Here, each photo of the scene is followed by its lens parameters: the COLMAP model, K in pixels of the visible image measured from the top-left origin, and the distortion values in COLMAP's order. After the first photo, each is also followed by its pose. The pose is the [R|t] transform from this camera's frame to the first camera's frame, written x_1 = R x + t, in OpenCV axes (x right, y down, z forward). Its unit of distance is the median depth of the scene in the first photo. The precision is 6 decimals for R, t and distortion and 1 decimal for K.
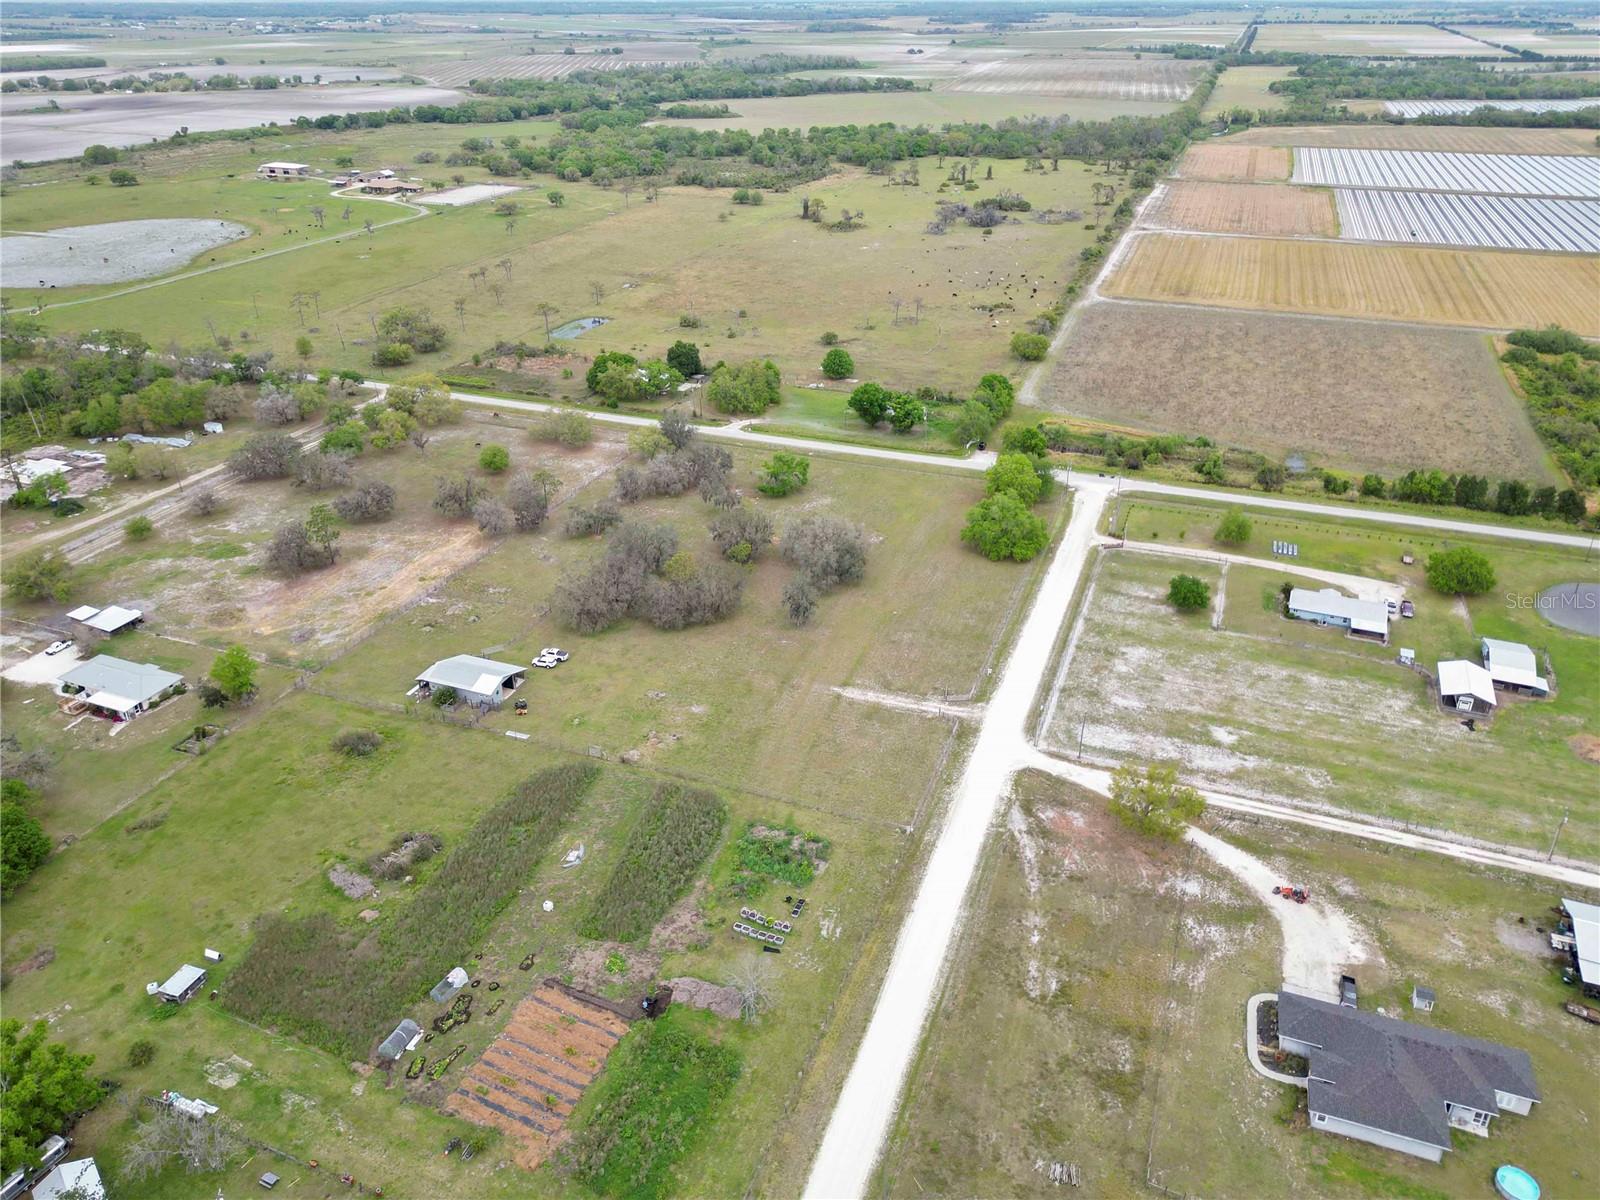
lens RADIAL K [[1146.3, 0, 805.8], [0, 1146.3, 565.8], [0, 0, 1]] dist [0.074212, -0.074190]
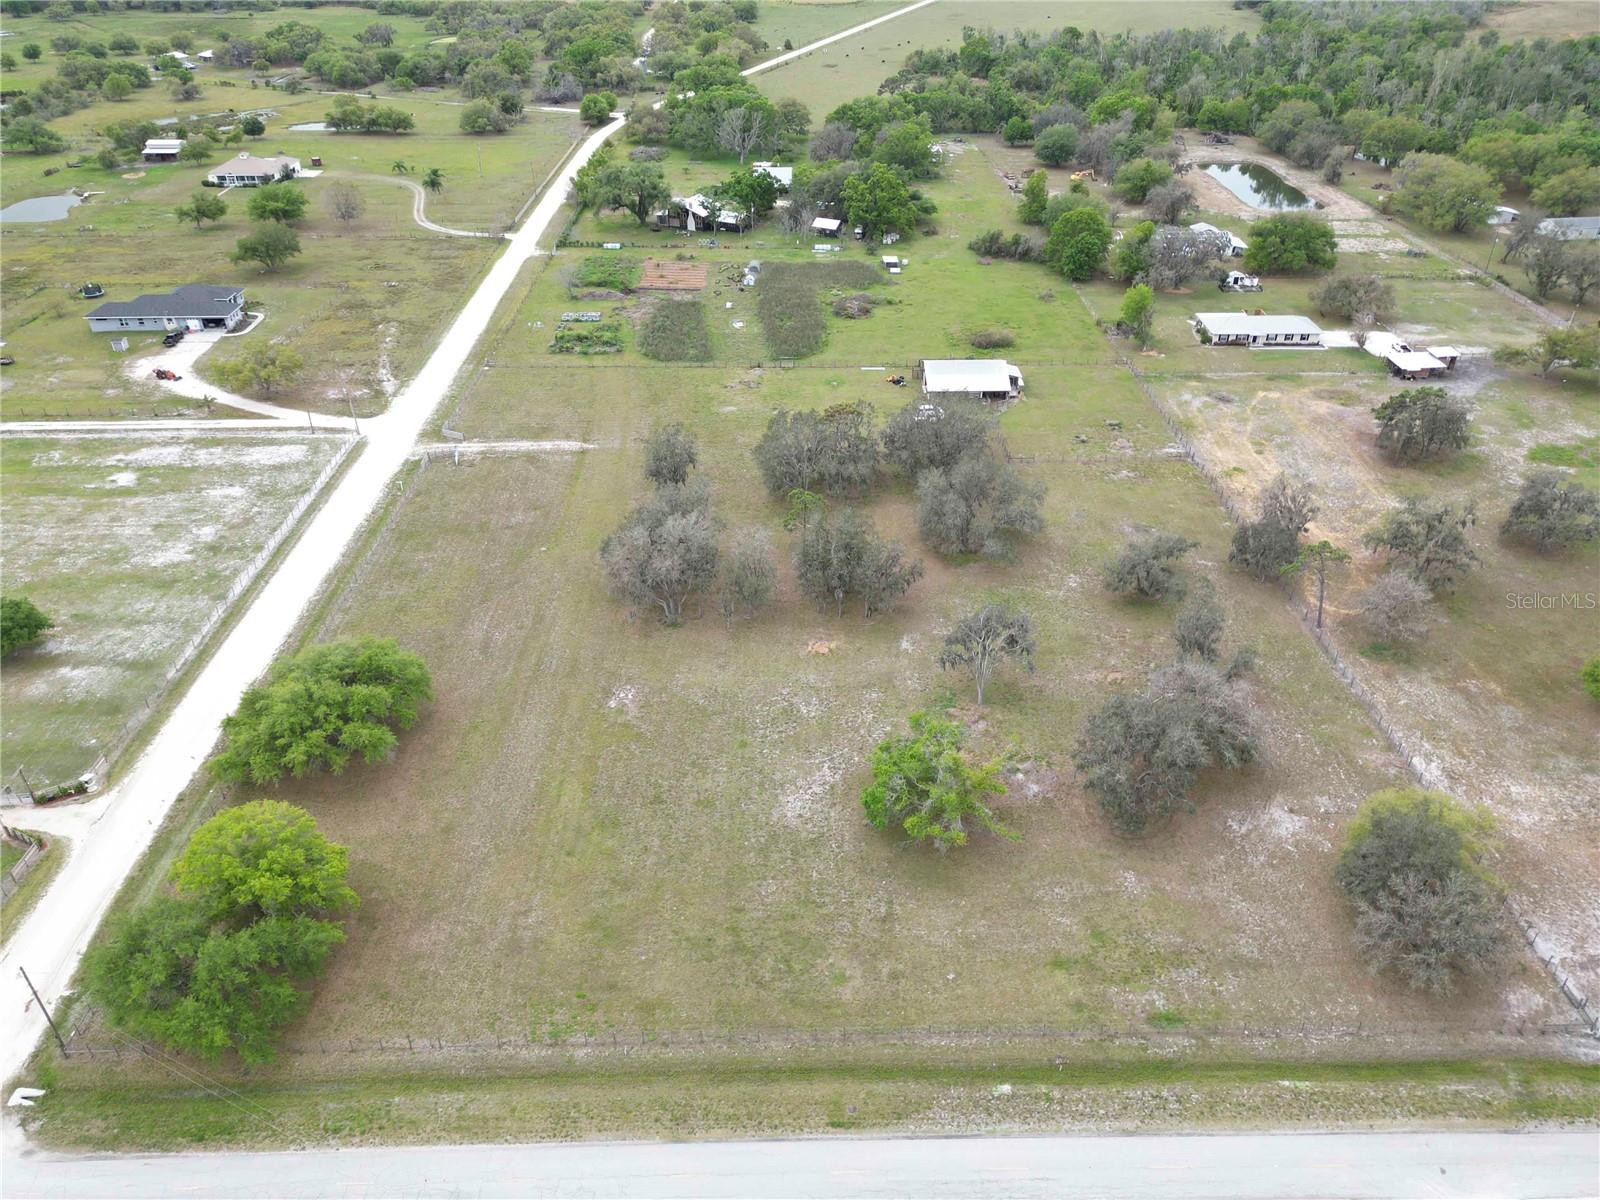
lens RADIAL K [[1116.5, 0, 802.8], [0, 1116.5, 597.4], [0, 0, 1]] dist [0.060864, -0.053810]
pose [[-0.930086, 0.199752, -0.308284, 0.134420], [-0.164544, 0.523783, 0.835809, -0.469748], [0.328429, 0.828101, -0.454295, 1.284669]]
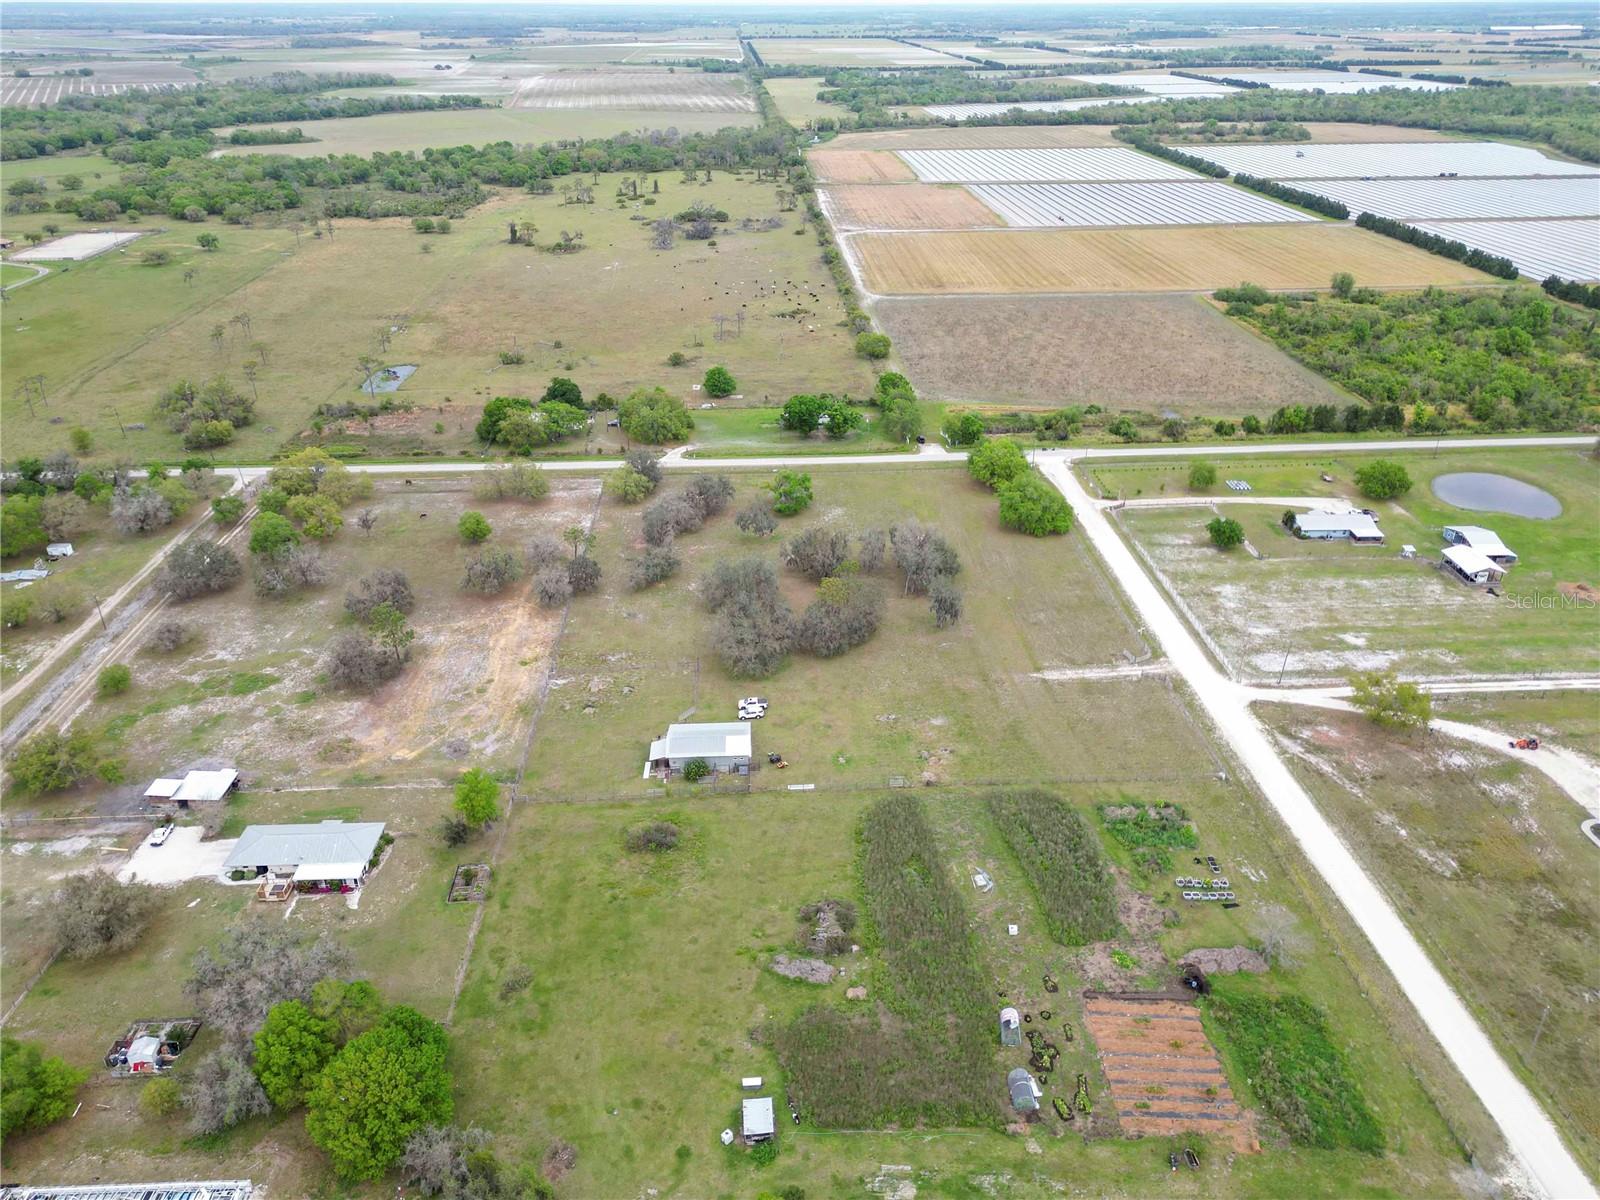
lens RADIAL K [[1146.3, 0, 805.8], [0, 1146.3, 565.8], [0, 0, 1]] dist [0.074212, -0.074190]
pose [[0.914589, -0.177870, 0.363164, -0.443630], [0.181681, 0.983066, 0.023940, -0.044446], [-0.361273, 0.044085, 0.931417, 0.081454]]
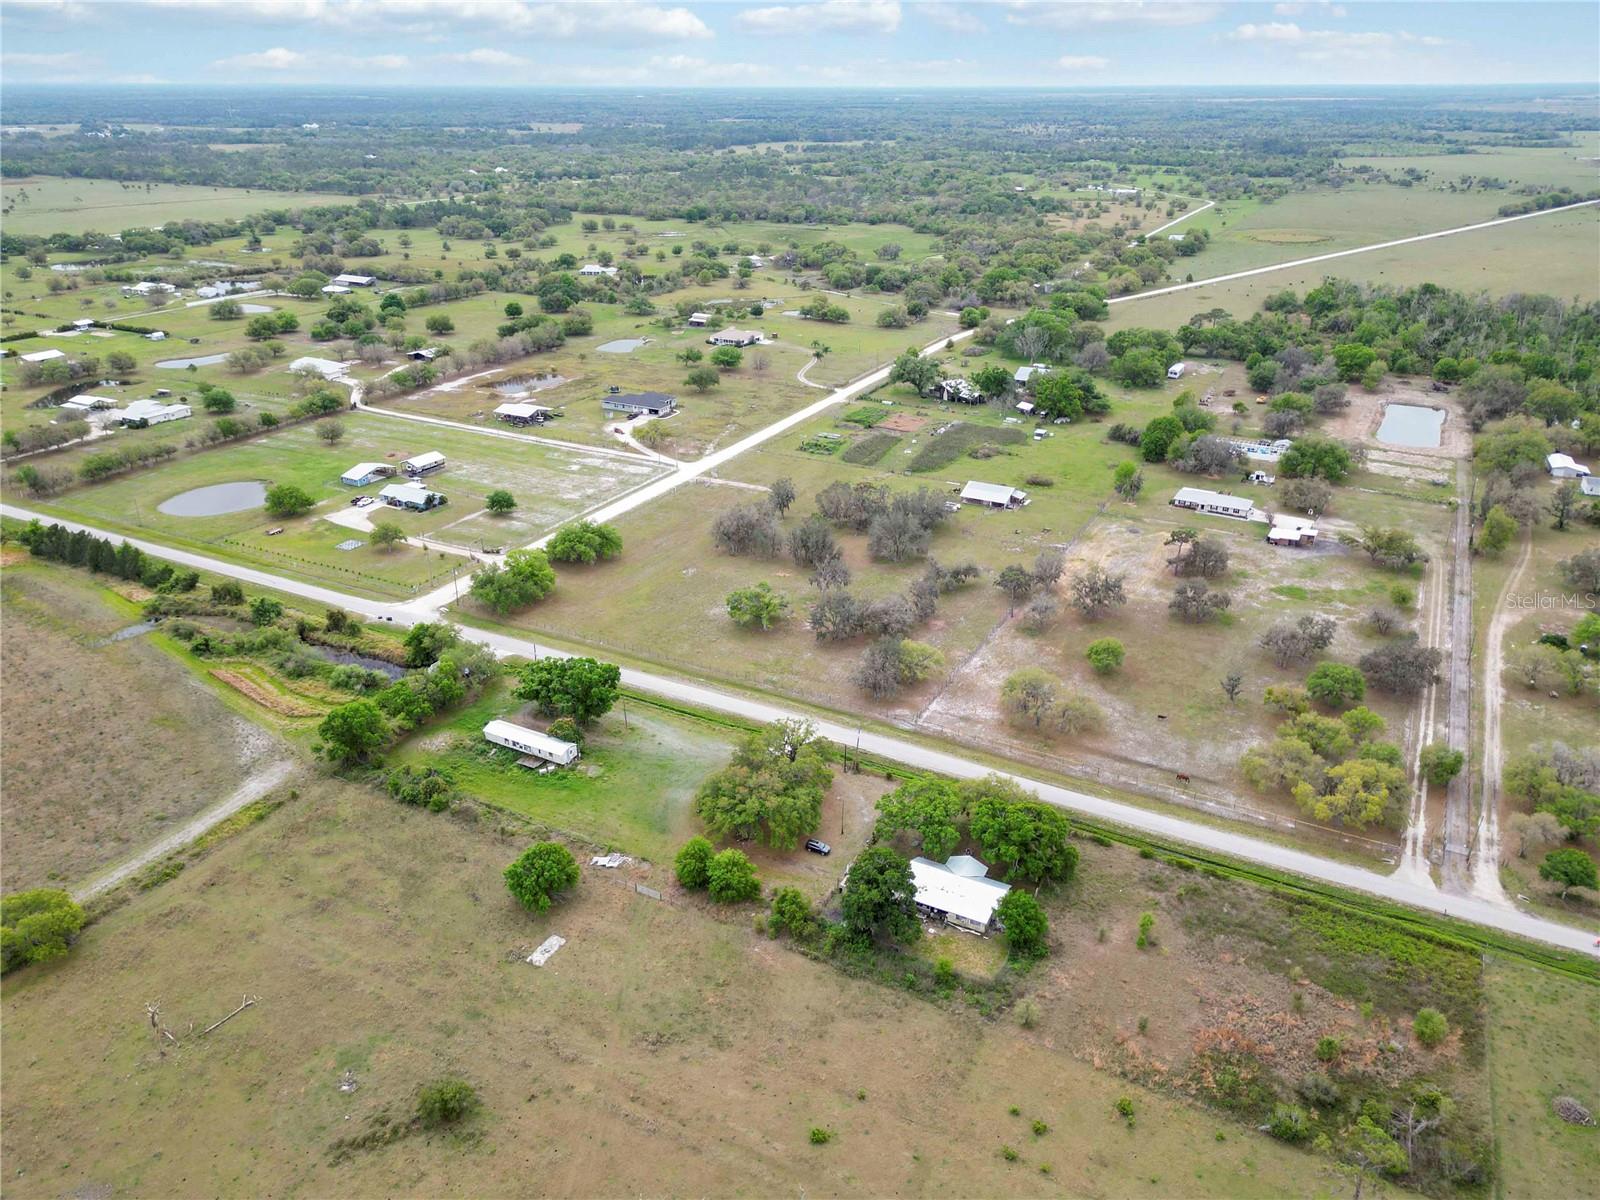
lens RADIAL K [[1123.4, 0, 803.9], [0, 1123.4, 603.1], [0, 0, 1]] dist [0.079589, -0.087485]
pose [[-0.991692, -0.054217, 0.116653, -0.184975], [0.057441, 0.624770, 0.778693, -0.887797], [-0.115100, 0.778925, -0.616465, 1.789507]]
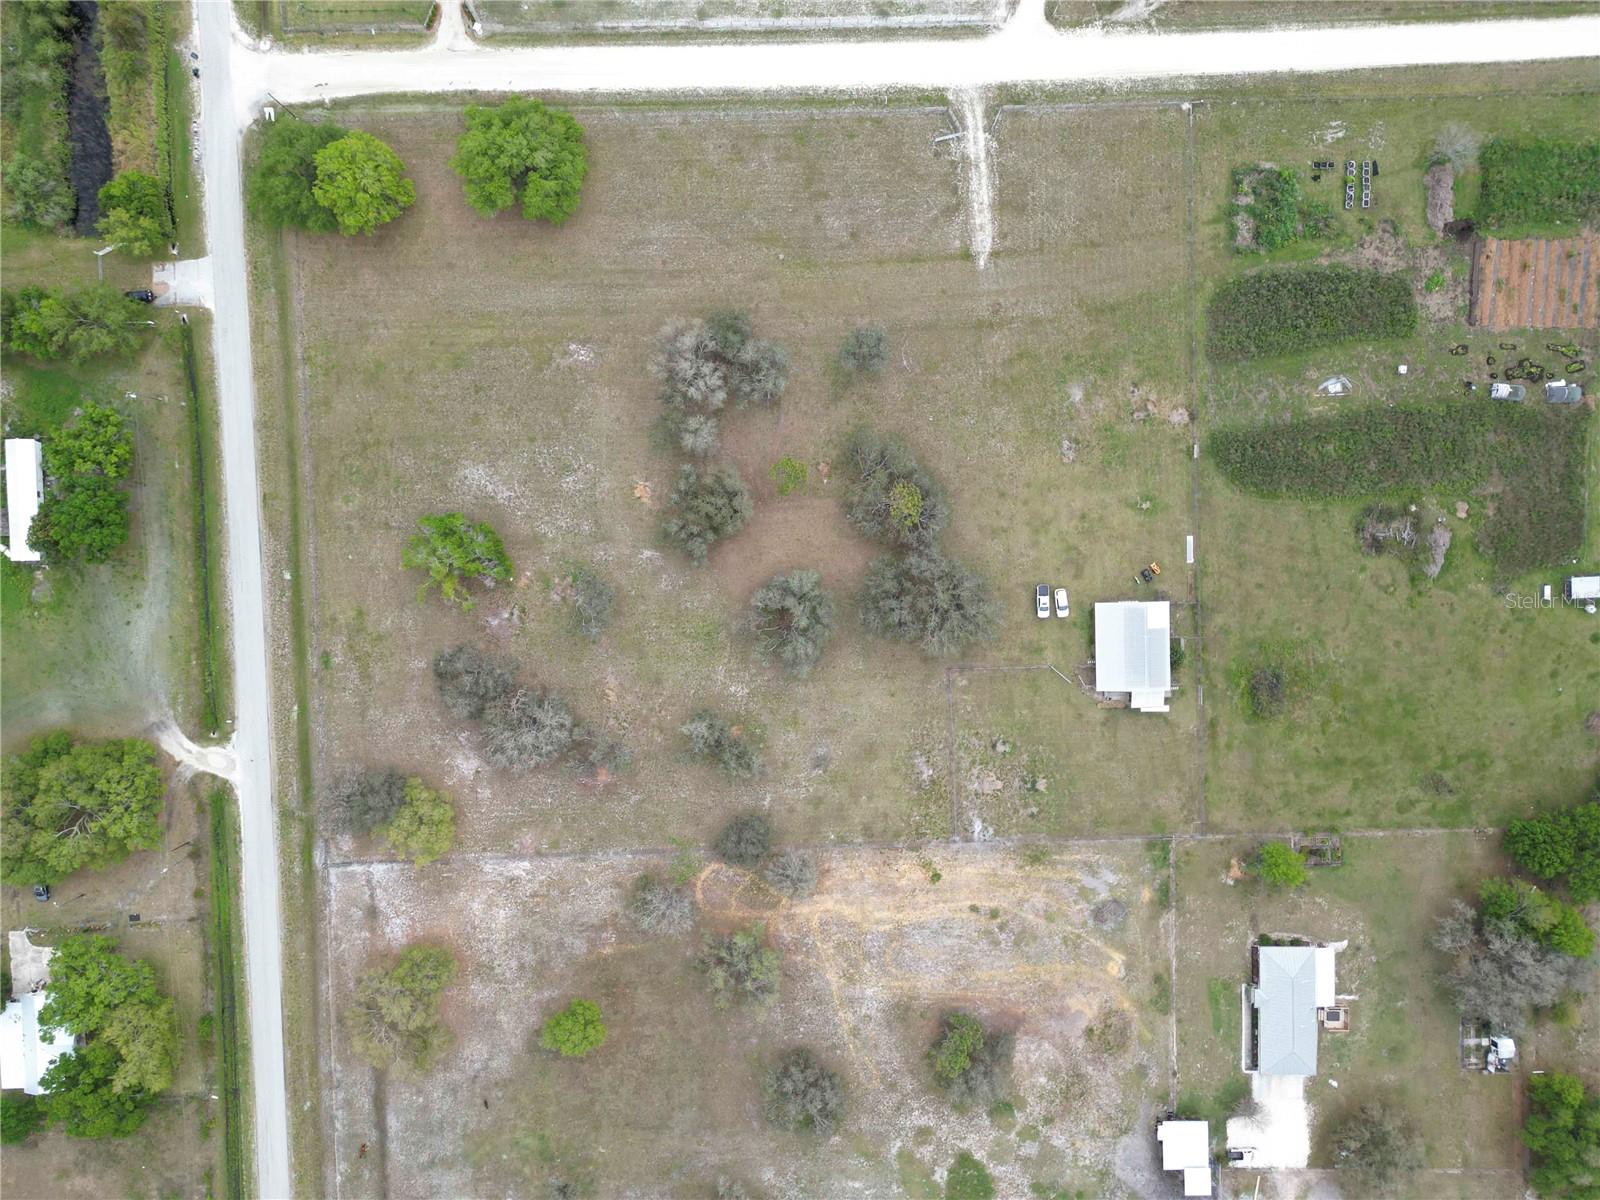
lens RADIAL K [[1116.5, 0, 802.8], [0, 1116.5, 597.4], [0, 0, 1]] dist [0.060864, -0.053810]
pose [[-0.381556, -0.923665, -0.035461, -0.105892], [0.393560, -0.197048, 0.897932, -0.638538], [-0.836377, 0.328655, 0.438703, 0.693712]]
